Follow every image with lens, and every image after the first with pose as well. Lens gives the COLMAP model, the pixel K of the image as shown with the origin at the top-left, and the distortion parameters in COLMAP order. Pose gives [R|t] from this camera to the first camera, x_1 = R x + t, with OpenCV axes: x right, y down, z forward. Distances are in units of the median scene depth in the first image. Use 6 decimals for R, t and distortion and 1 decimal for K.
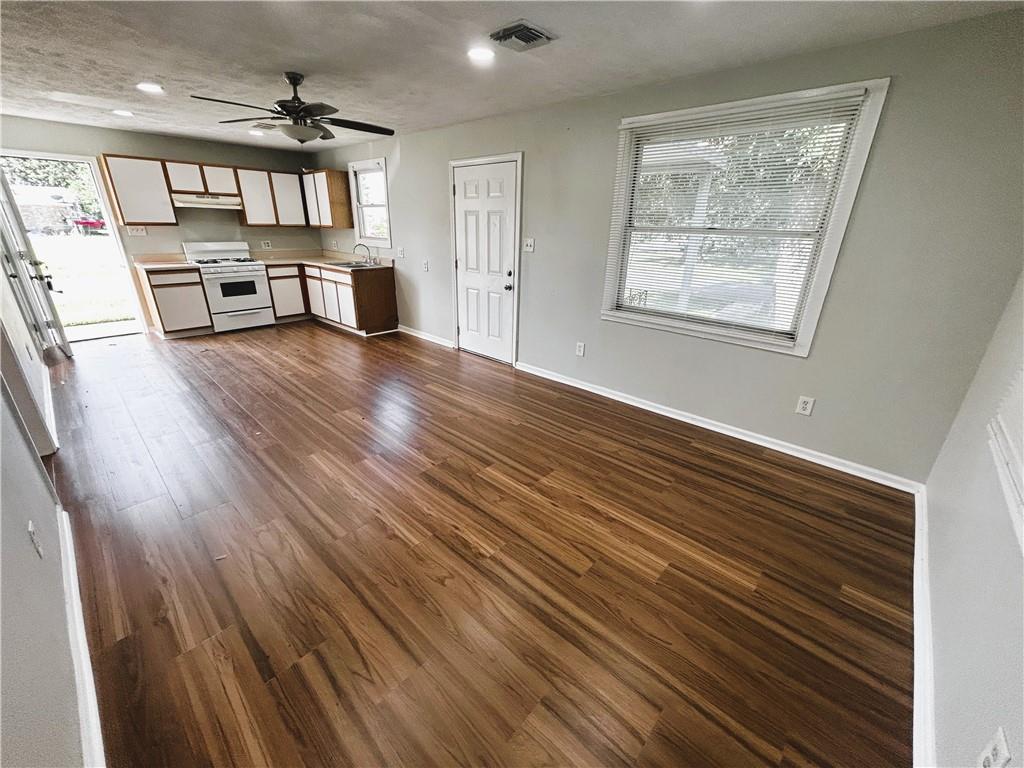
lens RADIAL K [[411.8, 0, 516.9], [0, 411.8, 382.7], [0, 0, 1]] dist [0.001033, -0.000643]
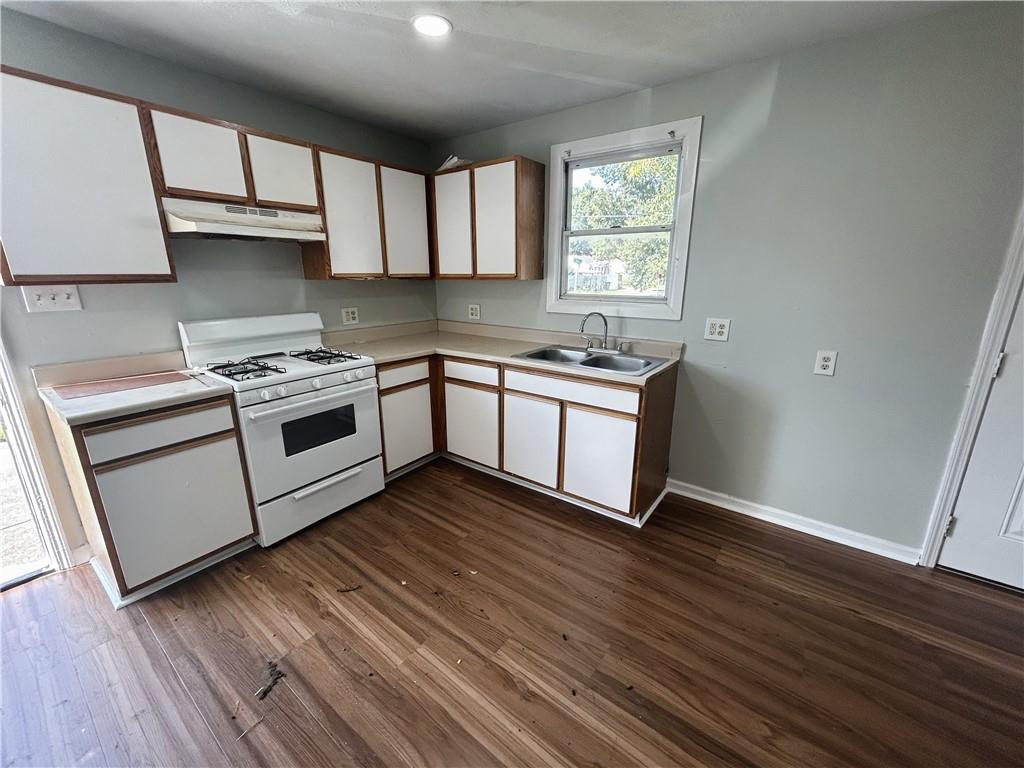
lens RADIAL K [[411.8, 0, 510.6], [0, 411.8, 380.5], [0, 0, 1]] dist [0.001033, -0.000643]
pose [[0.994369, -0.046769, 0.095097, -0.521903], [0.057065, 0.992446, -0.108598, -0.218913], [-0.089300, 0.113414, 0.989527, 0.572862]]
